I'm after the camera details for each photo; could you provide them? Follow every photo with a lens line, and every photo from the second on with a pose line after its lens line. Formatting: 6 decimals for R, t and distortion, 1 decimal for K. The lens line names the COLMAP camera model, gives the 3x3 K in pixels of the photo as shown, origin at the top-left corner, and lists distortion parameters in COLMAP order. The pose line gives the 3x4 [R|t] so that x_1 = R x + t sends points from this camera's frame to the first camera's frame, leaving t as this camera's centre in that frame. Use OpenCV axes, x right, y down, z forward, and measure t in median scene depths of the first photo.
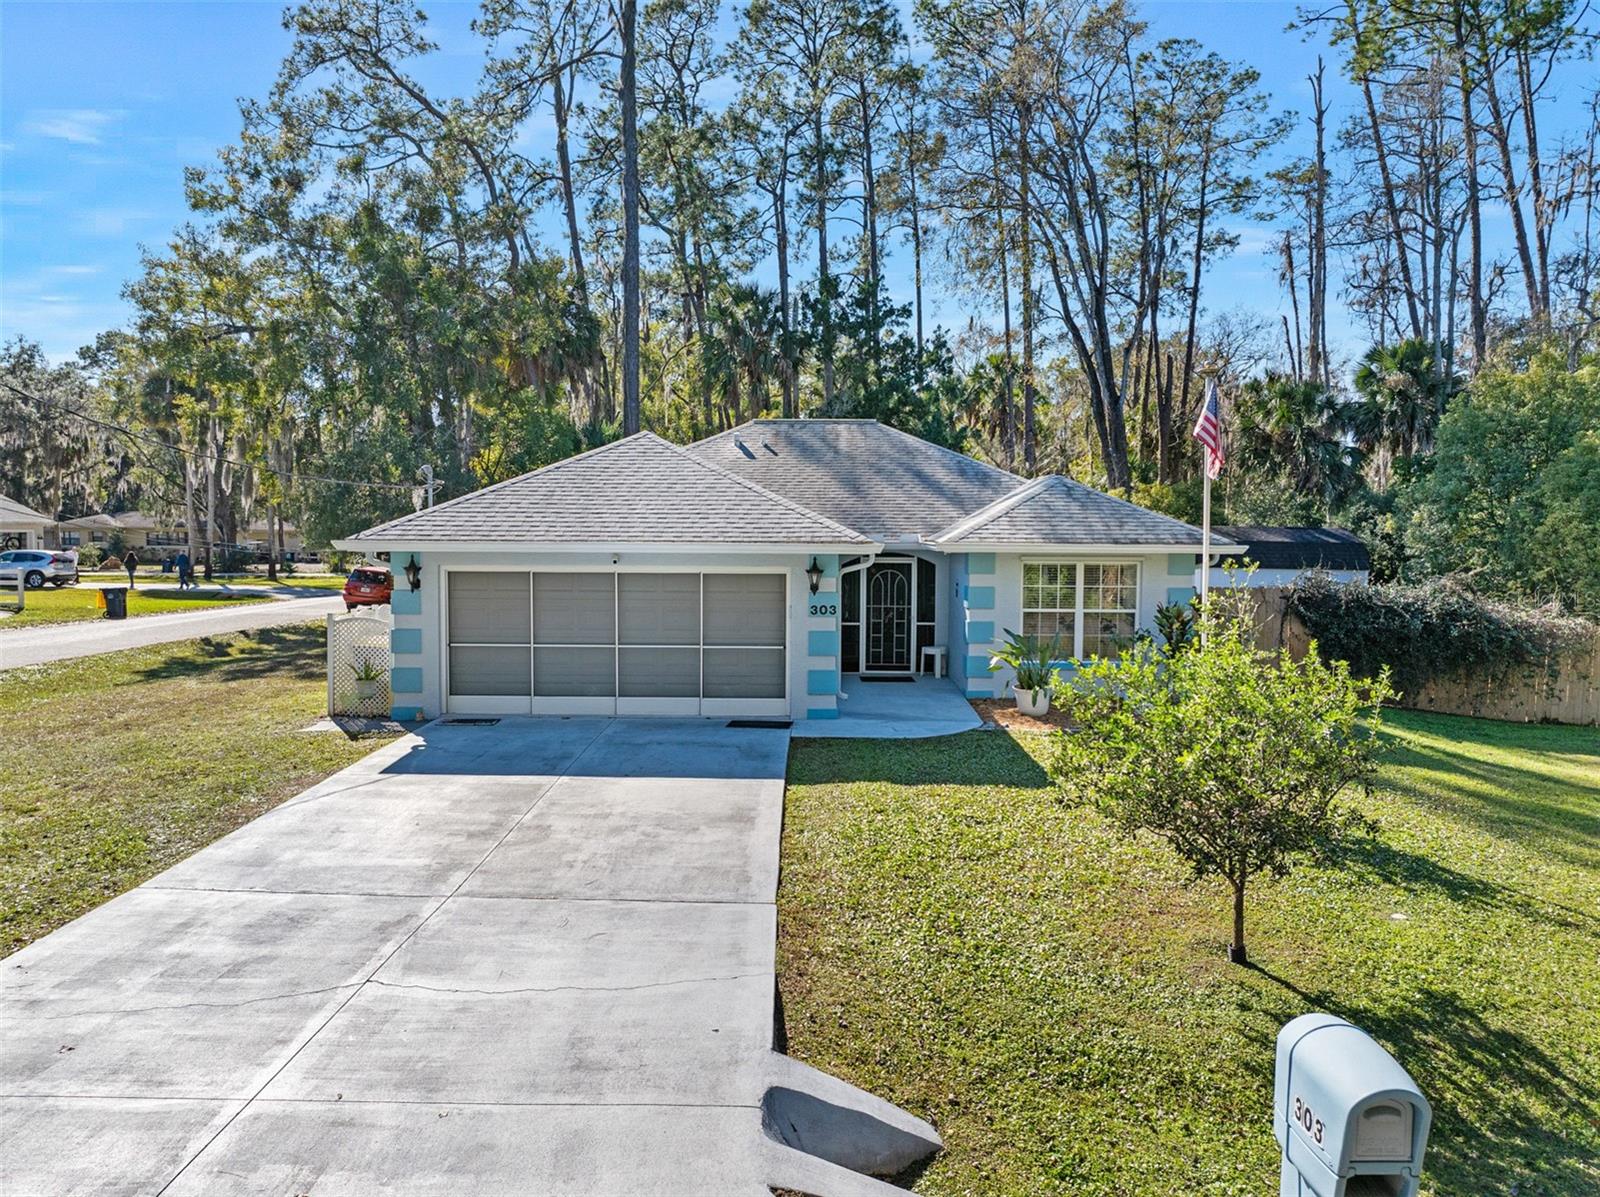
lens RADIAL K [[1154.2, 0, 799.0], [0, 1154.2, 579.1], [0, 0, 1]] dist [-0.069472, 0.044197]
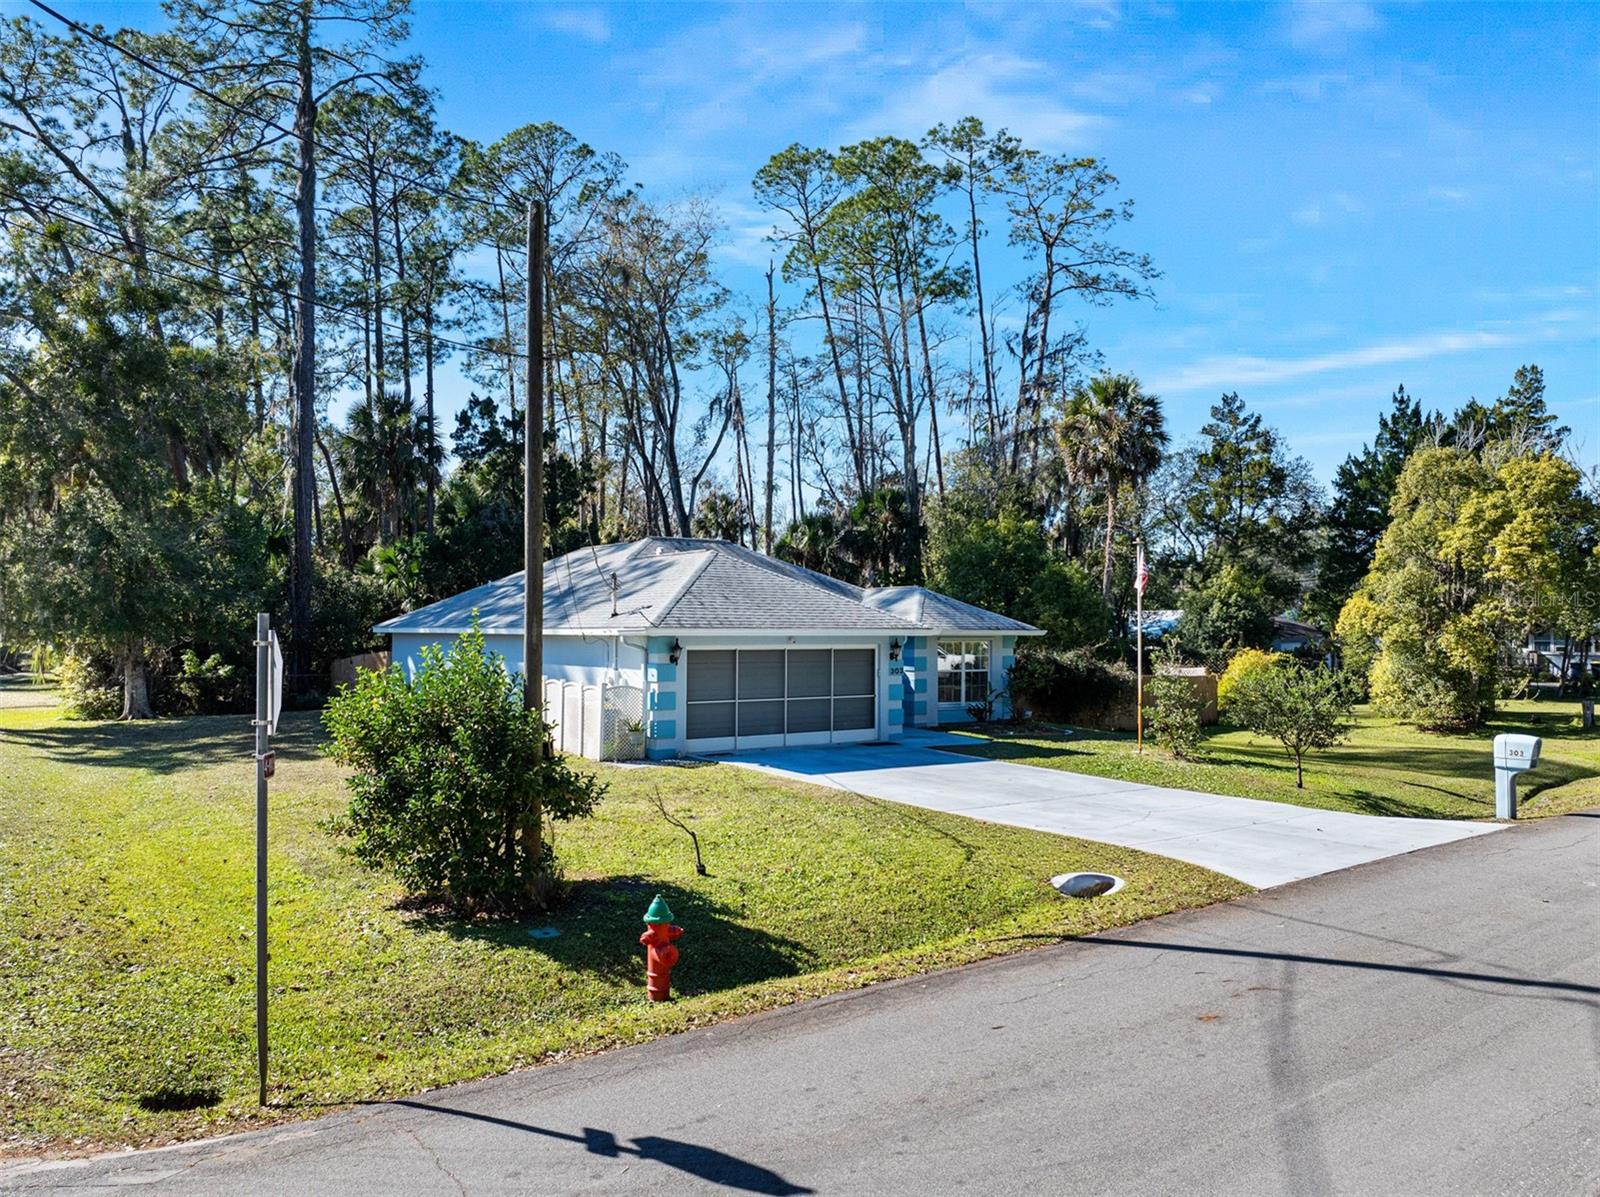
lens RADIAL K [[1141.2, 0, 806.5], [0, 1141.2, 579.0], [0, 0, 1]] dist [-0.029434, 0.006588]
pose [[0.809722, 0.022501, 0.586382, -0.821457], [0.026839, 0.996799, -0.075311, 0.012451], [-0.586200, 0.076719, 0.806526, -0.180067]]
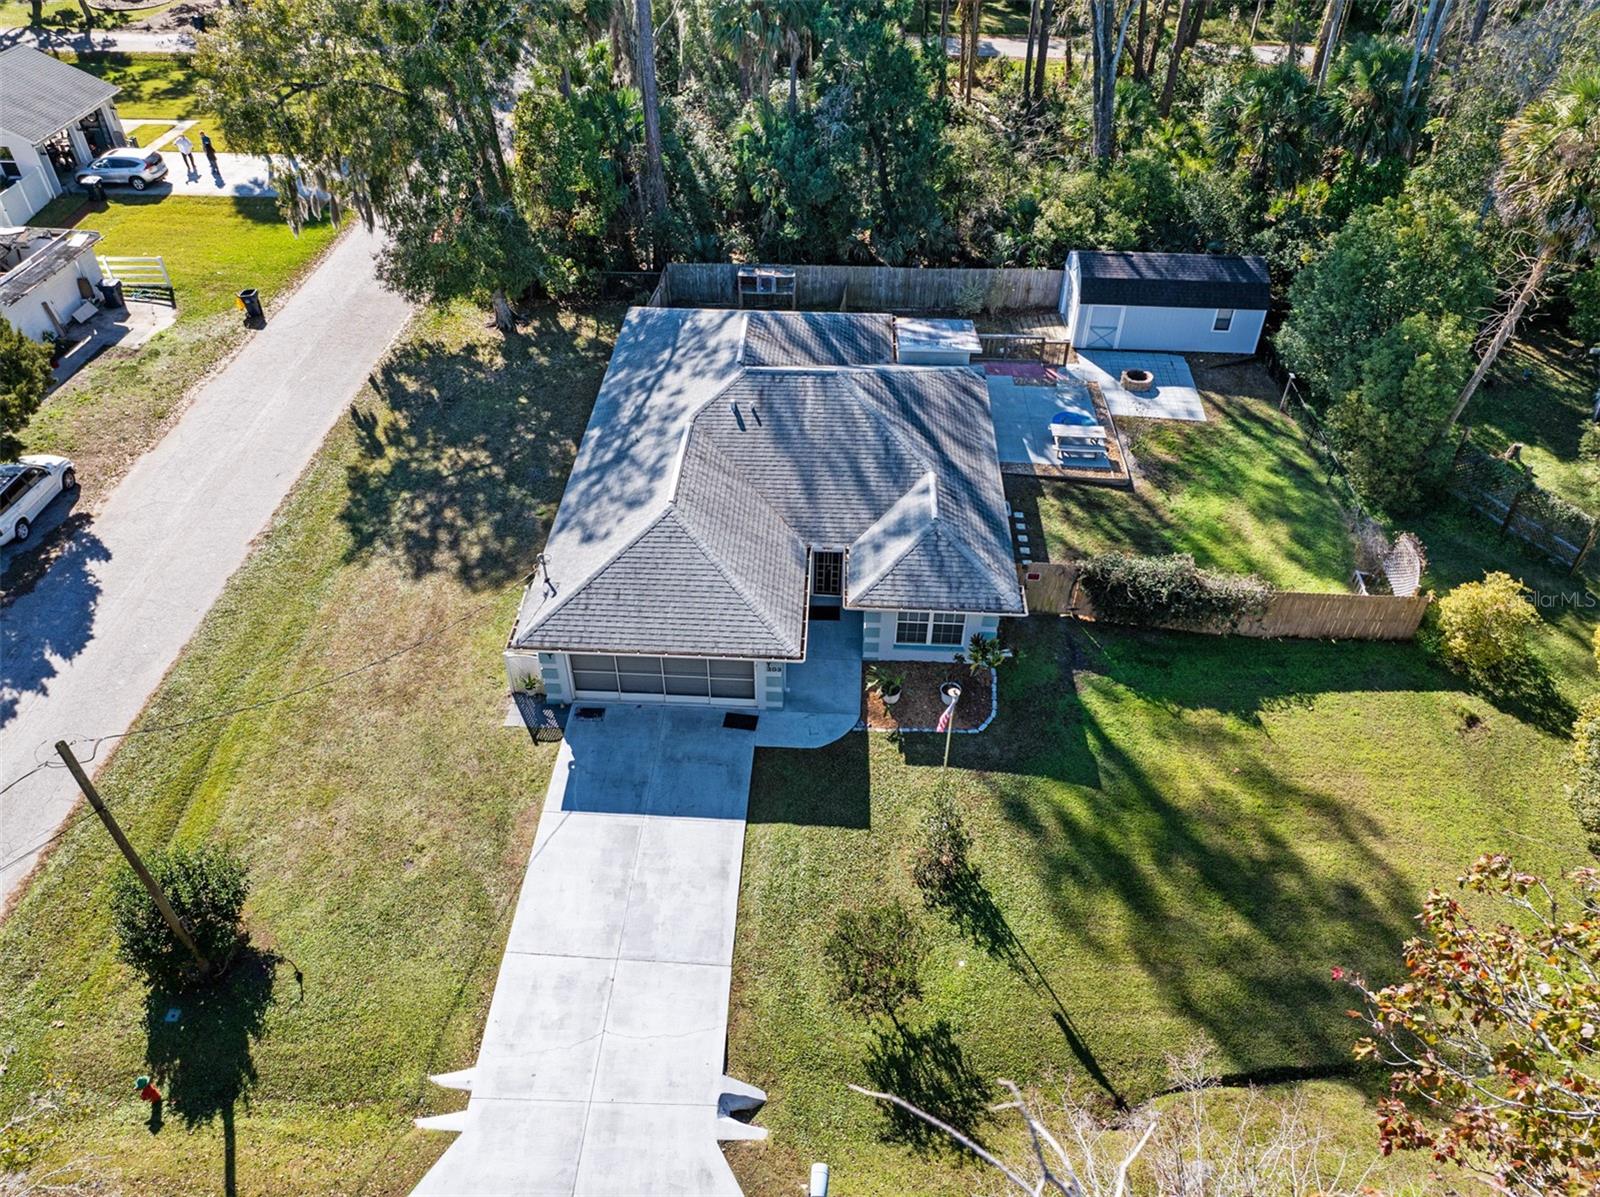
lens RADIAL K [[1130.6, 0, 800.0], [0, 1130.6, 598.5], [0, 0, 1]] dist [-0.036714, -0.000682]
pose [[0.999106, 0.031455, -0.028245, 0.087677], [-0.007107, 0.783588, 0.621240, -0.951569], [0.041673, -0.620484, 0.783111, -0.271555]]
